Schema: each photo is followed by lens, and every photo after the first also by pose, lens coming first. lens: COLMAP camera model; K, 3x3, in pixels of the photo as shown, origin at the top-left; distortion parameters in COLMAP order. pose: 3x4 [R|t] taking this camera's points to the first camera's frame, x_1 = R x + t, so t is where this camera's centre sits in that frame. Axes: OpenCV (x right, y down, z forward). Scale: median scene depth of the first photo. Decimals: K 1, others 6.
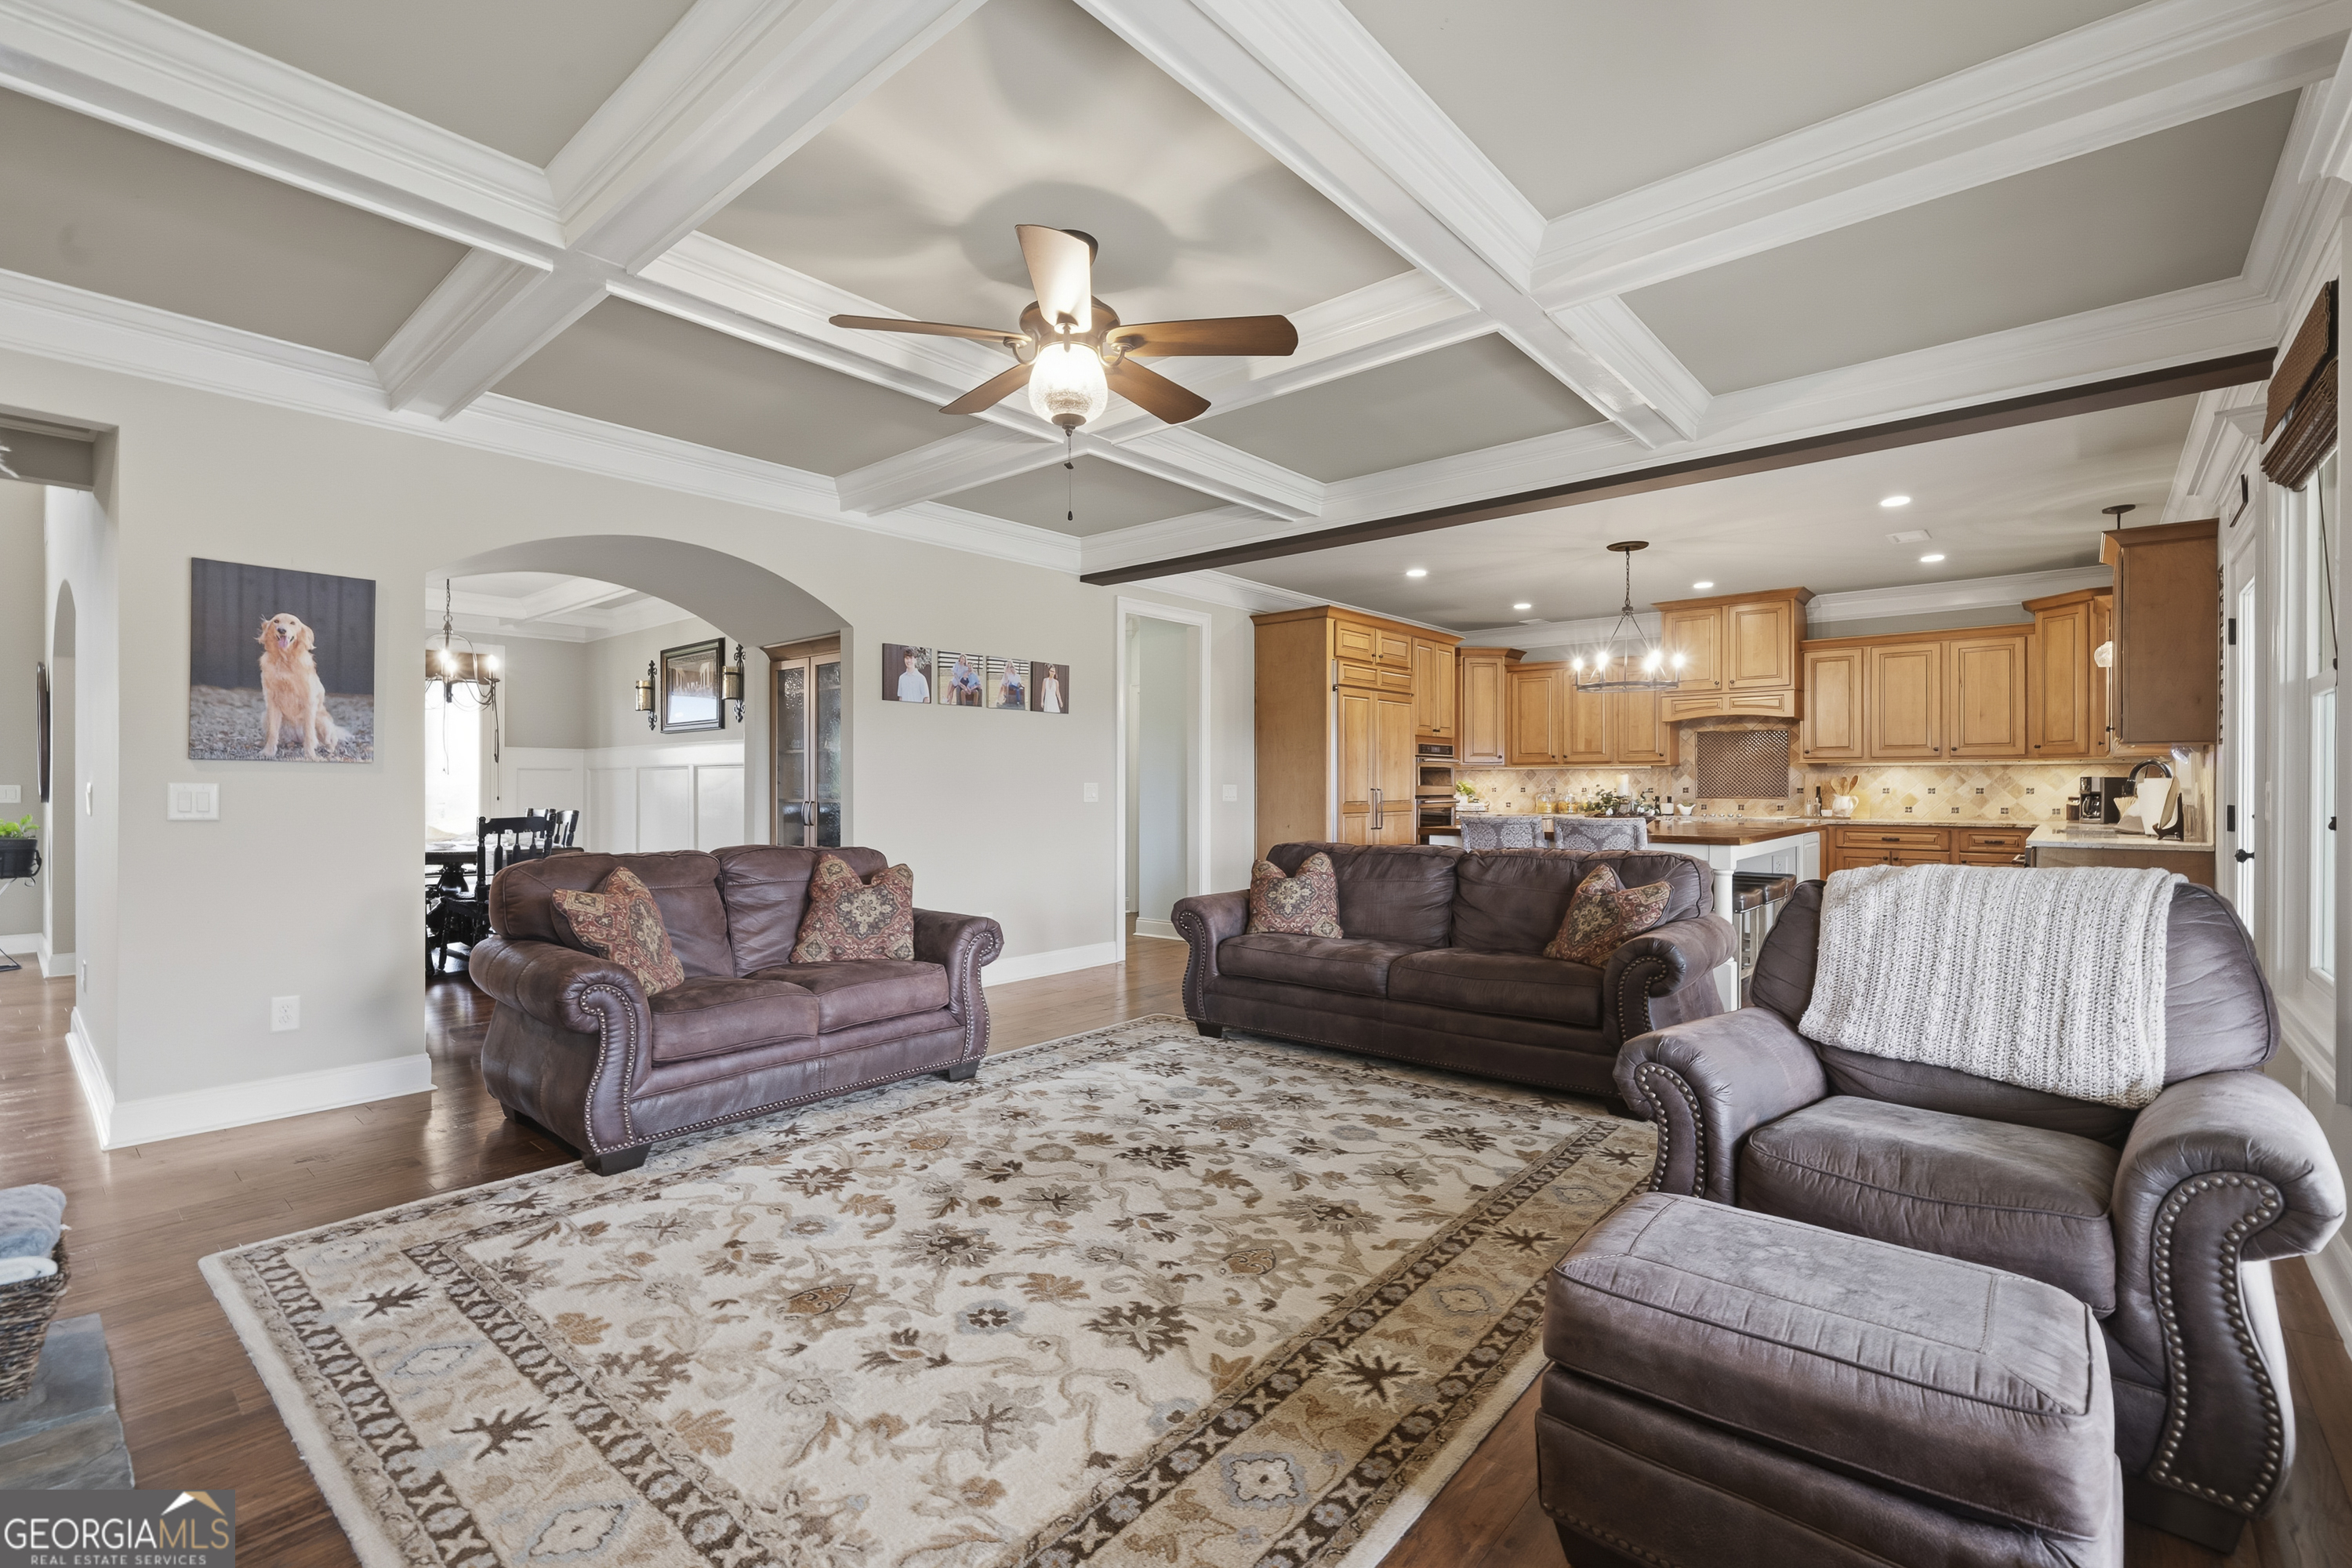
lens RADIAL K [[1038.0, 0, 1178.9], [0, 1038.0, 783.1], [0, 0, 1]] dist [0.003795, 0.000690]
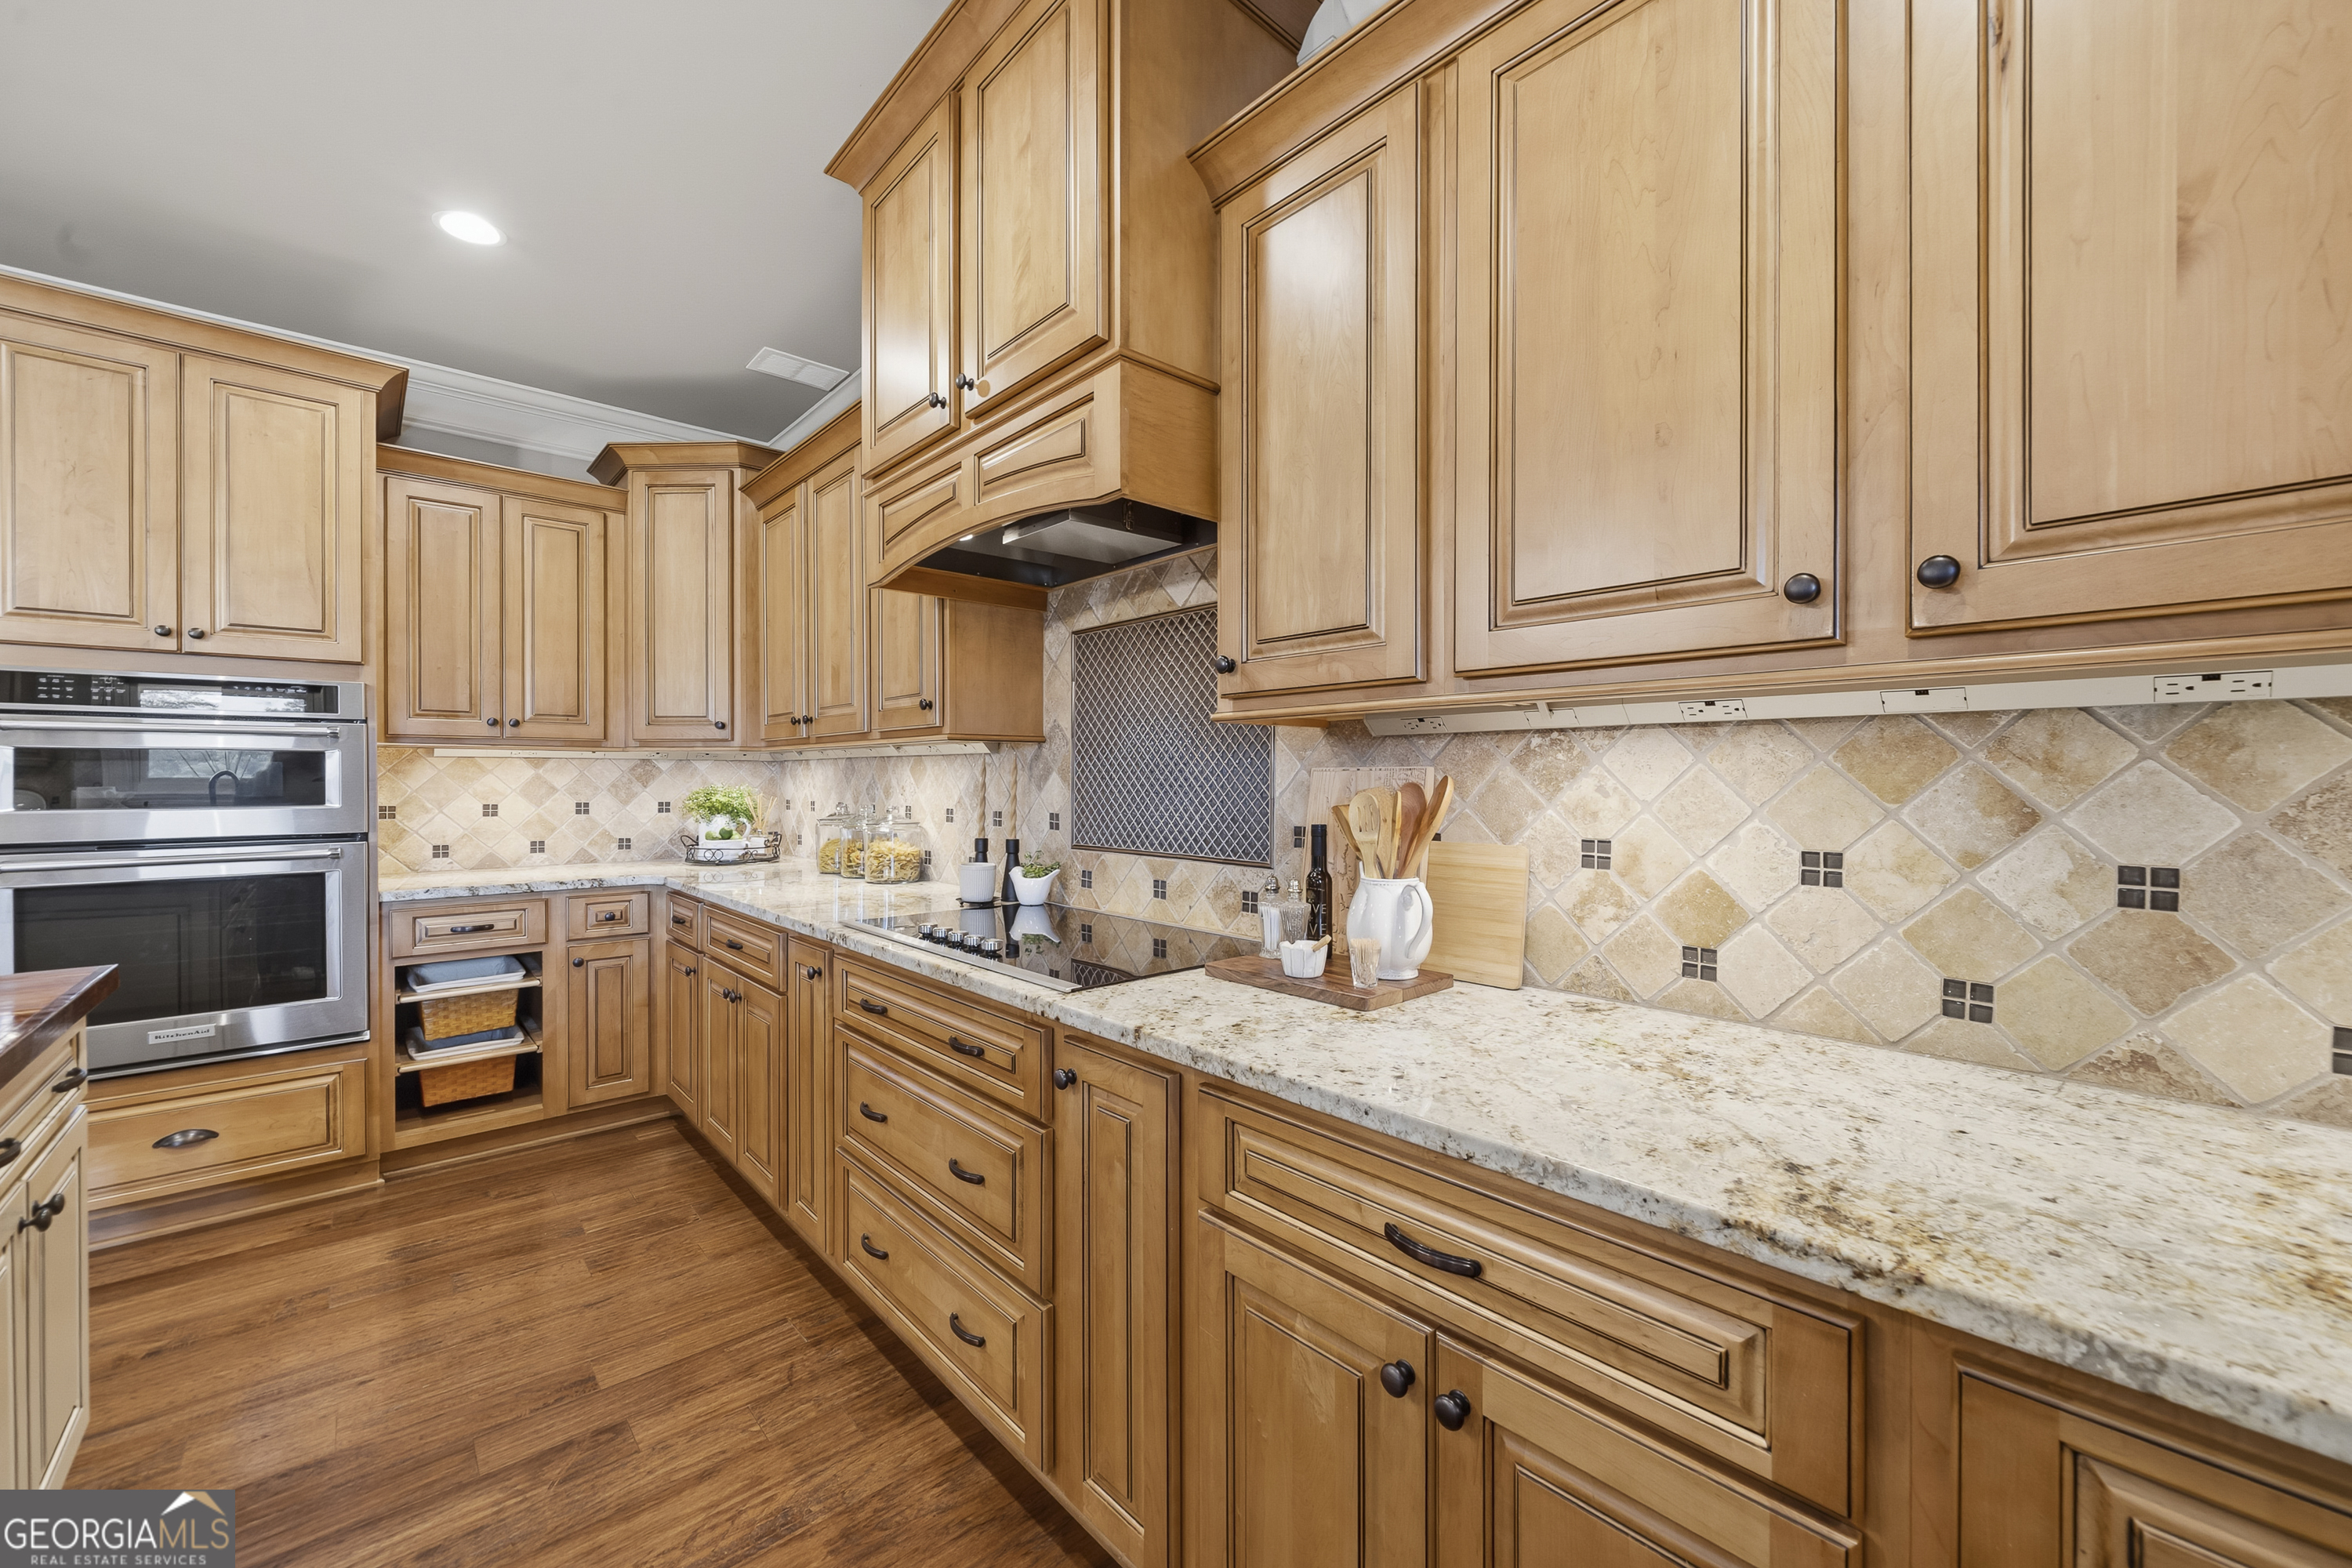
lens RADIAL K [[904.0, 0, 1176.0], [0, 904.0, 784.0], [0, 0, 1]] dist [-0.004331, -0.000262]
pose [[0.992647, -0.000341, -0.121046, 0.652160], [0.001598, 0.999946, 0.010287, -0.008169], [0.121036, -0.010404, 0.992594, 0.861343]]
